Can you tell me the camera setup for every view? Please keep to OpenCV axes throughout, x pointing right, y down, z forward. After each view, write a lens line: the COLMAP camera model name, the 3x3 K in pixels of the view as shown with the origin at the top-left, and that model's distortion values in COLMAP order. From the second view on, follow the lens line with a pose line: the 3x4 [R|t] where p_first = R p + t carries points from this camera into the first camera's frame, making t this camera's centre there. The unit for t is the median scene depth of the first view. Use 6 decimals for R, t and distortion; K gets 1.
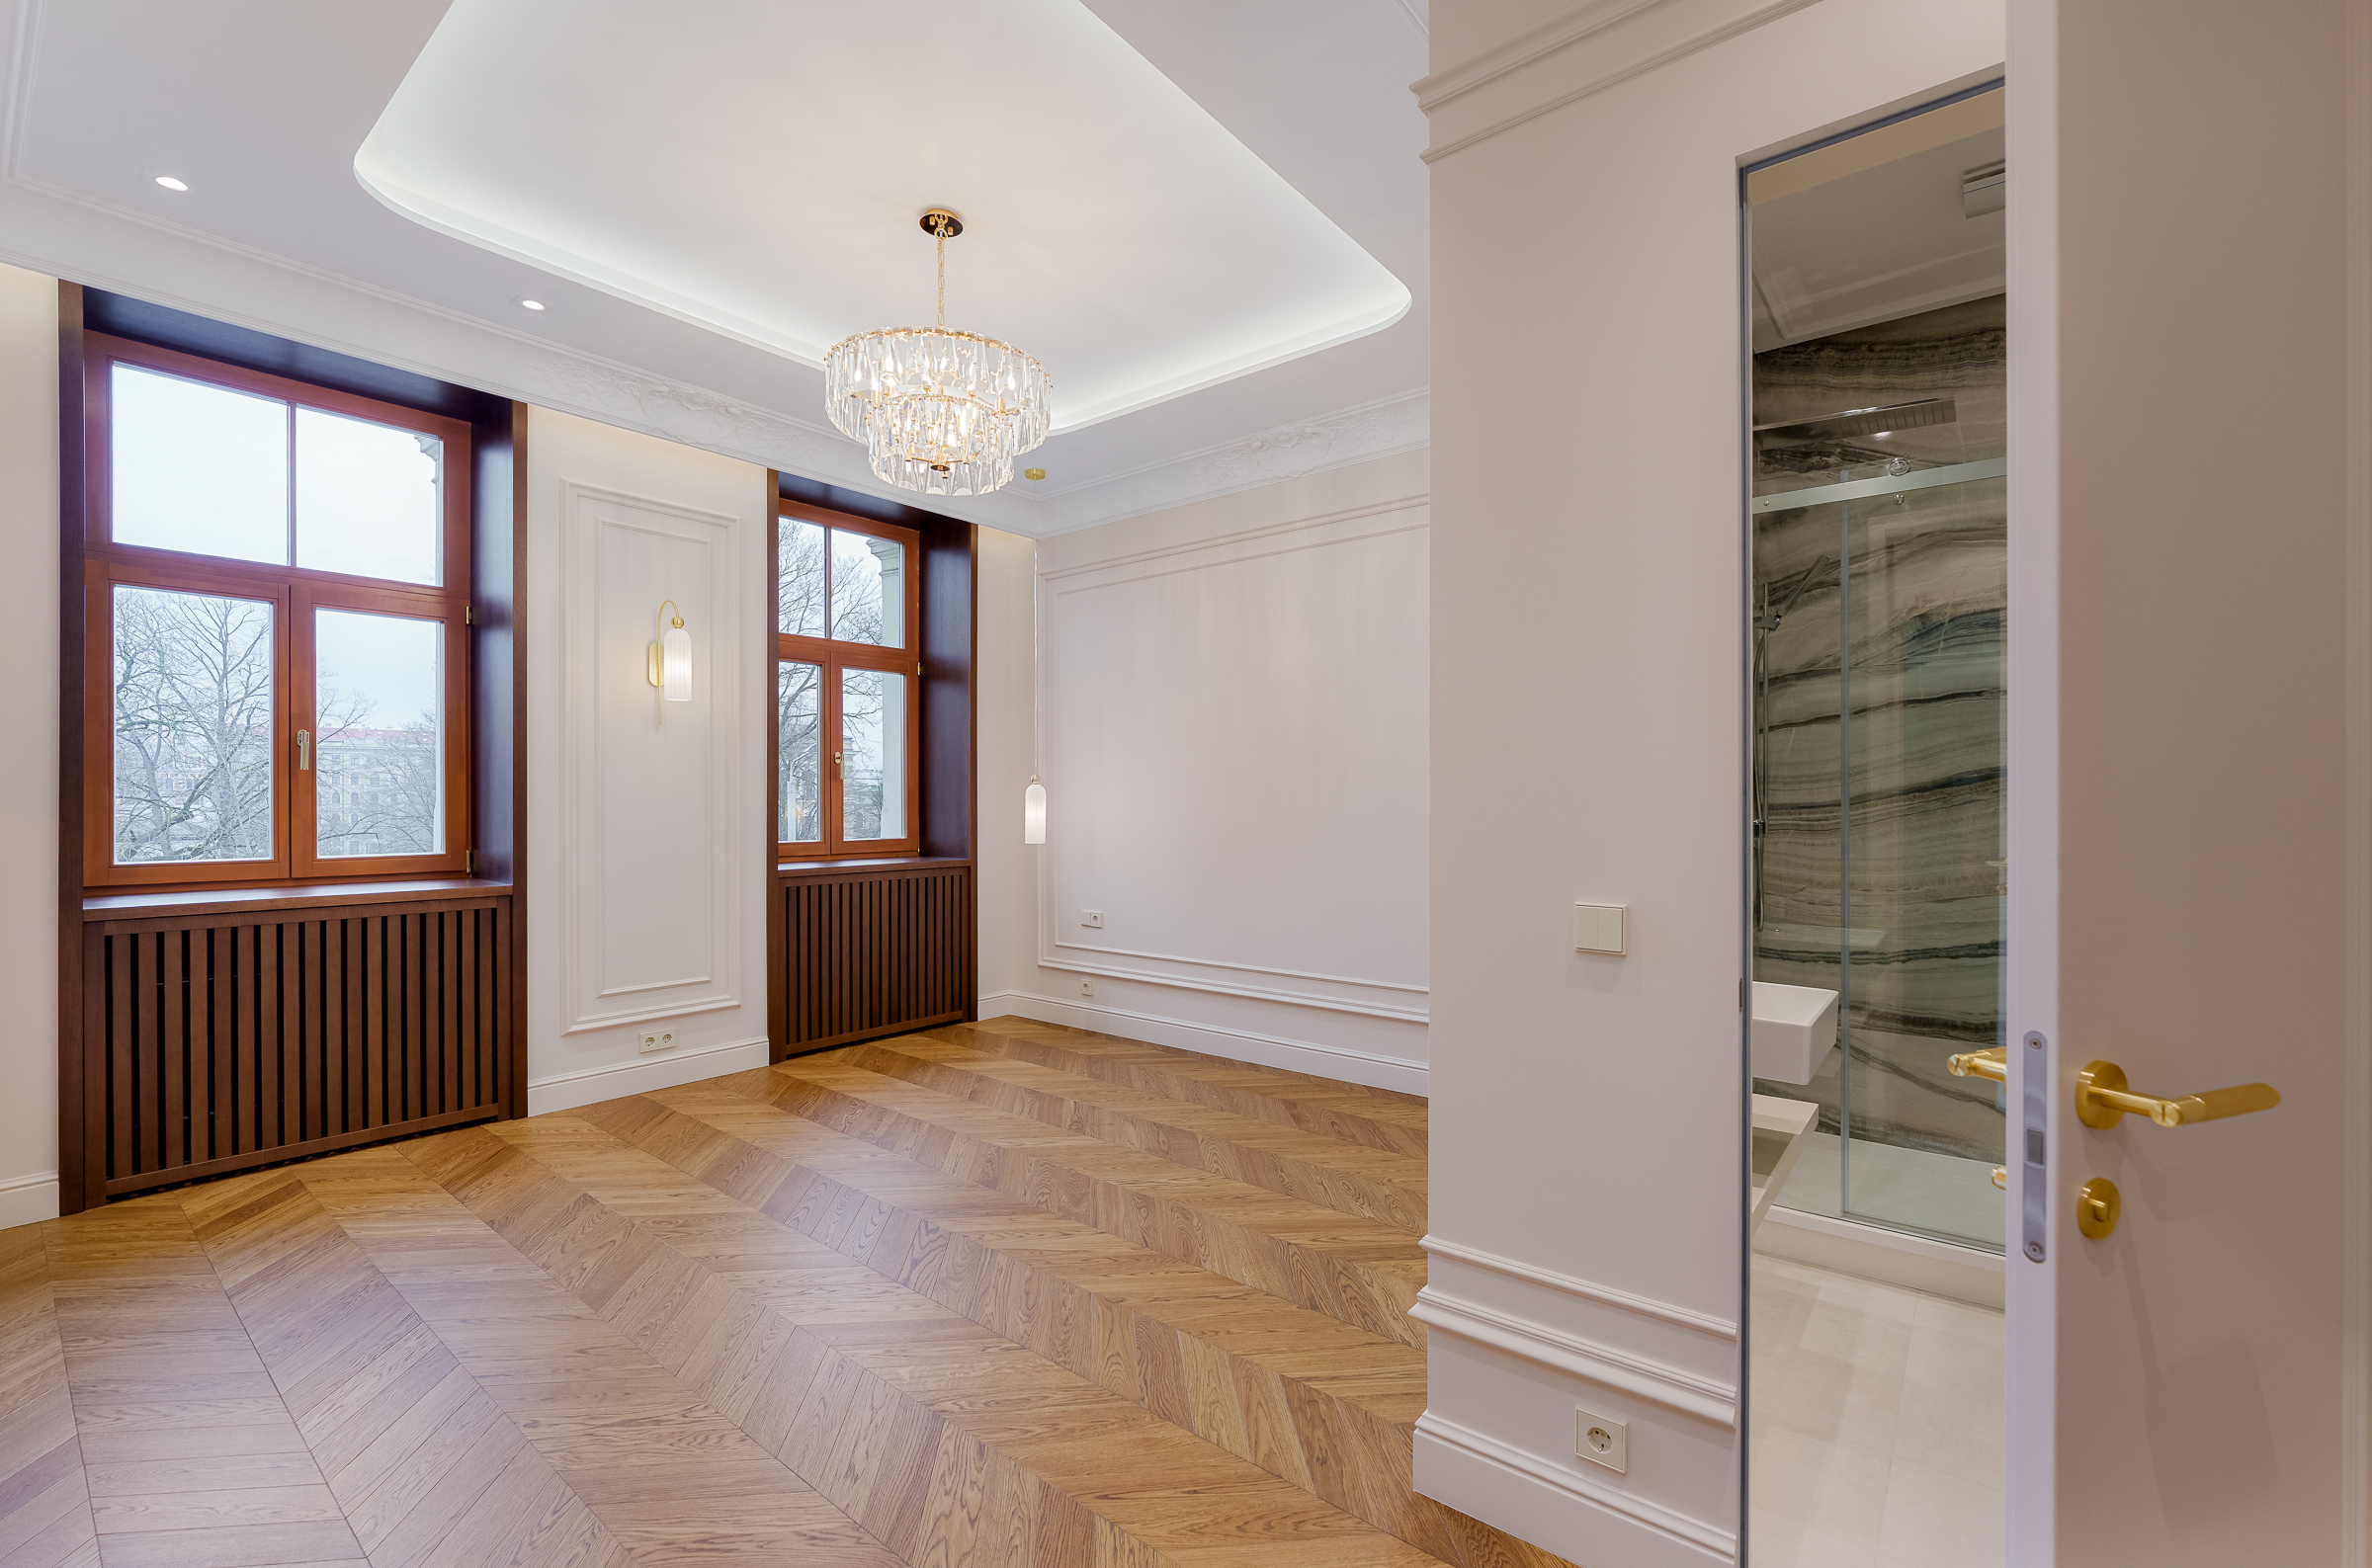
lens RADIAL K [[998.0, 0, 1188.2], [0, 998.0, 805.8], [0, 0, 1]] dist [-0.001808, -0.000157]
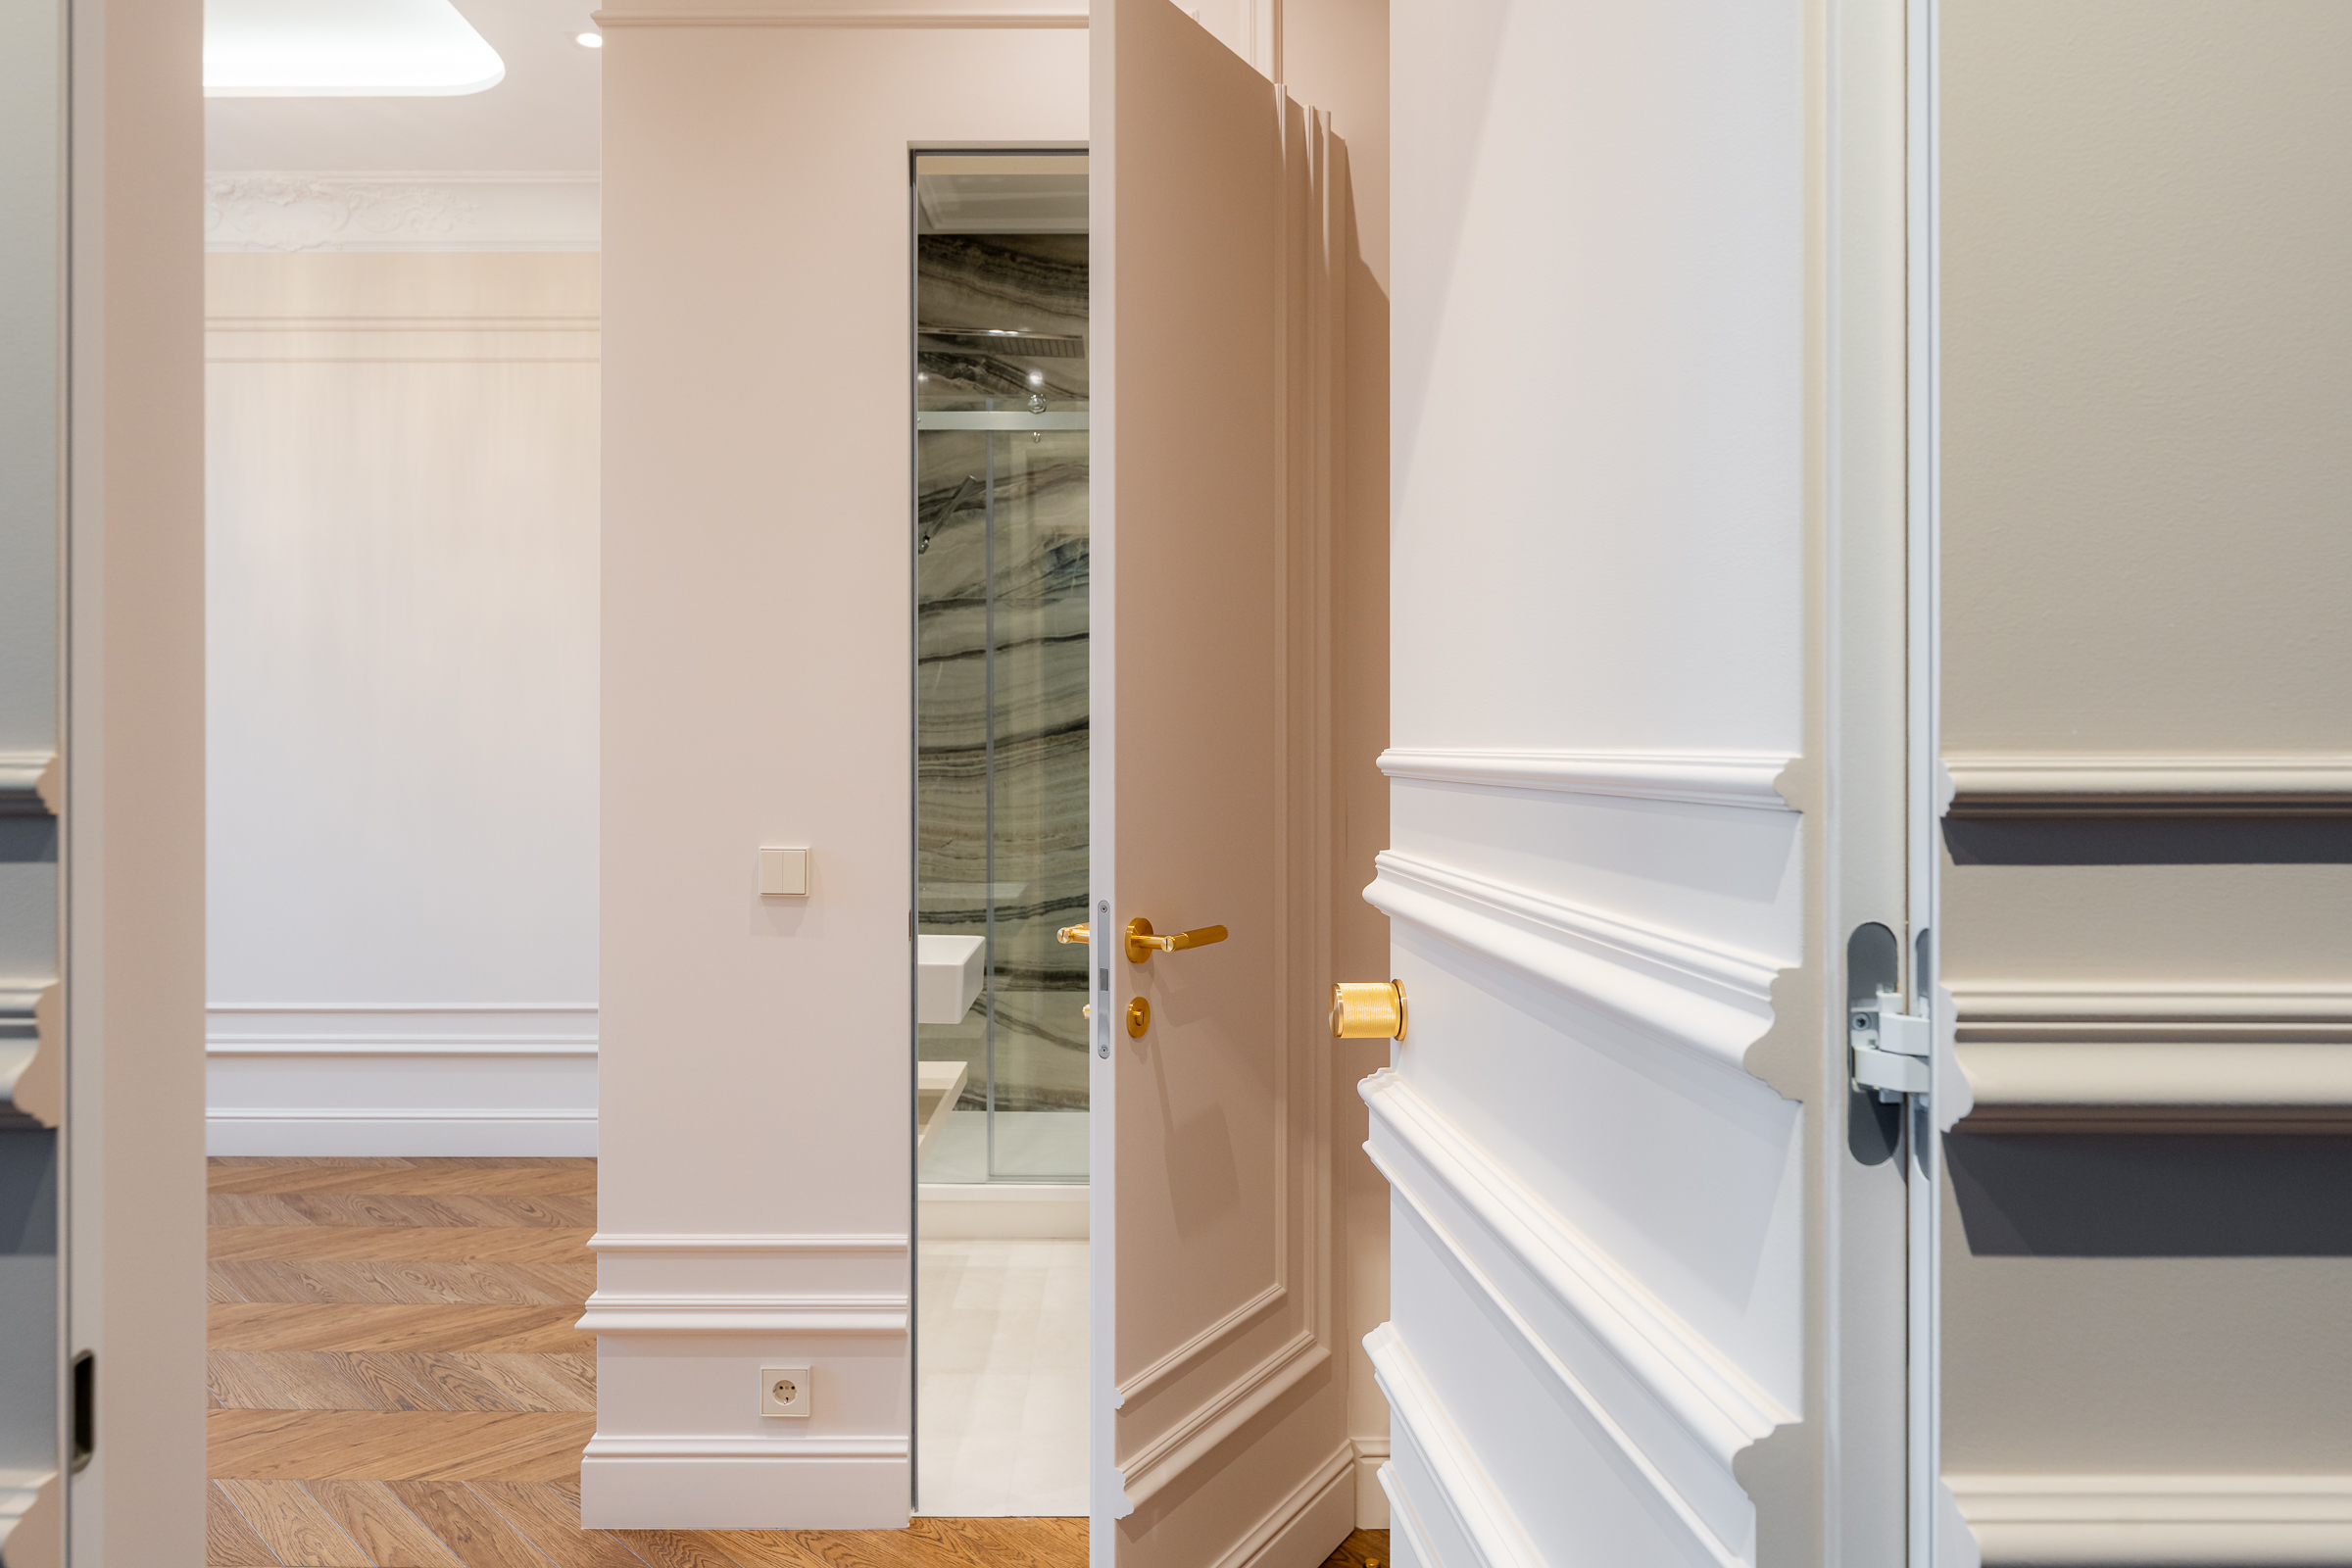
lens RADIAL K [[1555.4, 0, 1168.7], [0, 1555.4, 749.4], [0, 0, 1]] dist [-0.028302, 0.000062]
pose [[0.765441, -0.000278, 0.643506, -0.156872], [0.000959, 0.999999, -0.000709, 0.001571], [-0.643505, 0.001160, 0.765441, -0.232229]]
